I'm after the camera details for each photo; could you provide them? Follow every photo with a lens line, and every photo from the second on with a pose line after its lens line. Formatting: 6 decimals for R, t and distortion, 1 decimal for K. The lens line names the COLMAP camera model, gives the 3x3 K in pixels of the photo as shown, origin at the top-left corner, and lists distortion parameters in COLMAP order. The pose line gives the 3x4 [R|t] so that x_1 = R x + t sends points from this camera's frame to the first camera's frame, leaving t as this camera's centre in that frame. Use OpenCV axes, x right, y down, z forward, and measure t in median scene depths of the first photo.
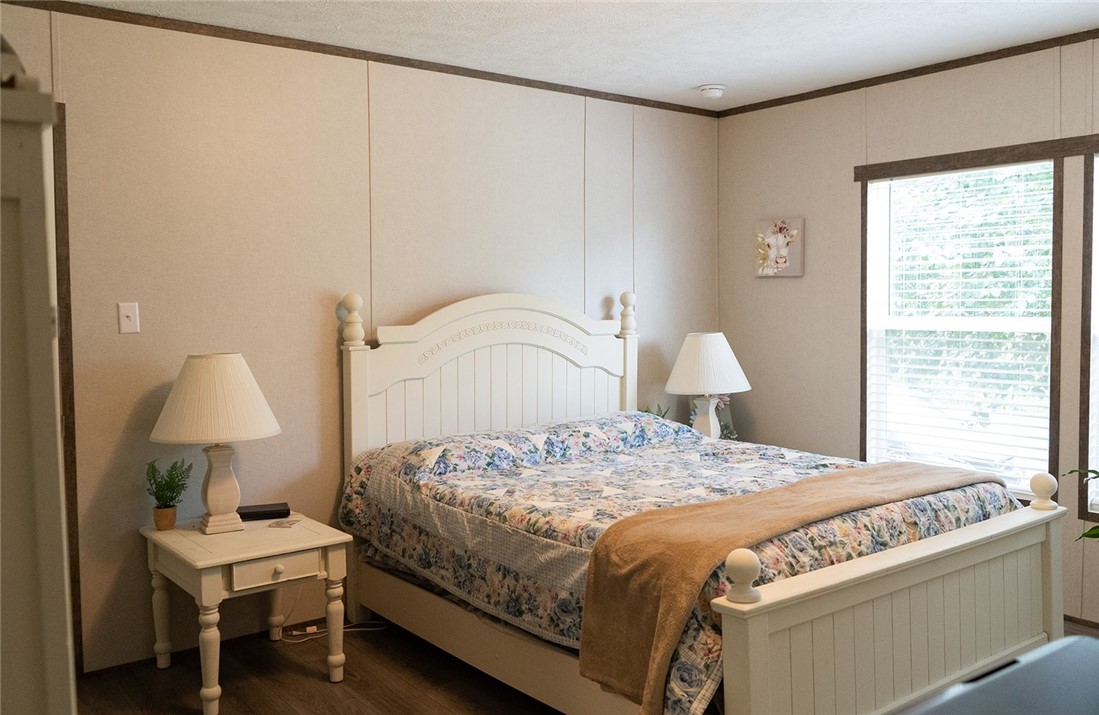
lens RADIAL K [[977.7, 0, 547.7], [0, 977.7, 359.4], [0, 0, 1]] dist [-0.019867, -0.008212]
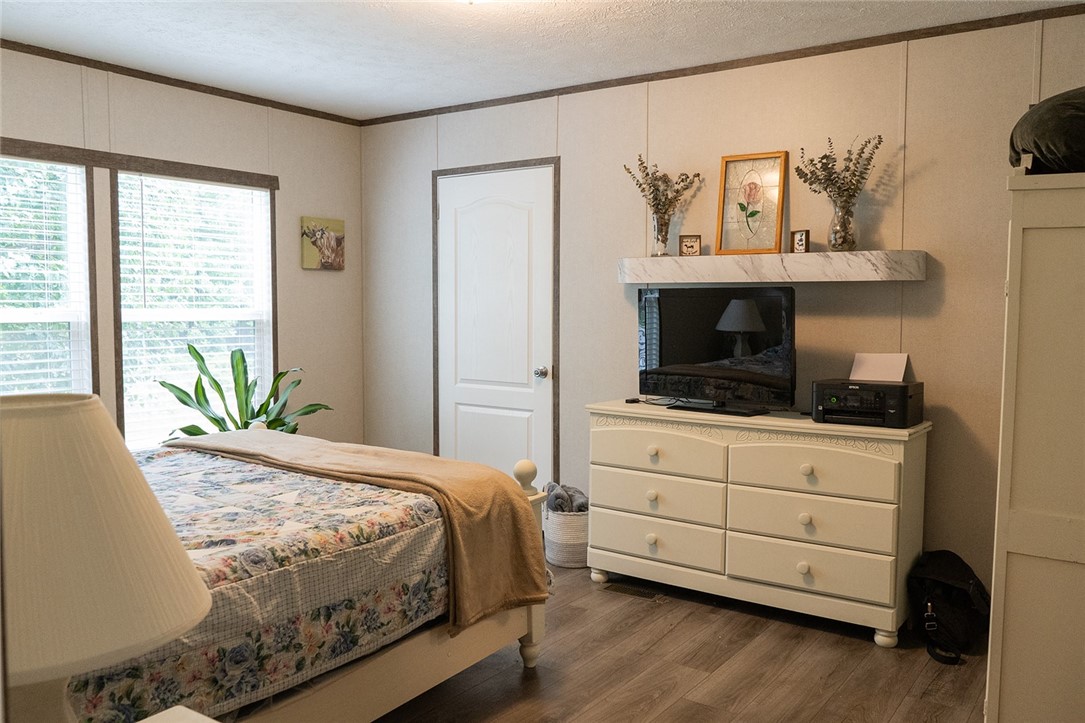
lens RADIAL K [[864.3, 0, 540.3], [0, 864.3, 357.7], [0, 0, 1]] dist [-0.002664, -0.003041]
pose [[-0.304943, -0.060856, 0.950424, -0.773362], [0.054118, 0.995237, 0.081089, -0.045481], [-0.950832, 0.076162, -0.300197, 1.023466]]
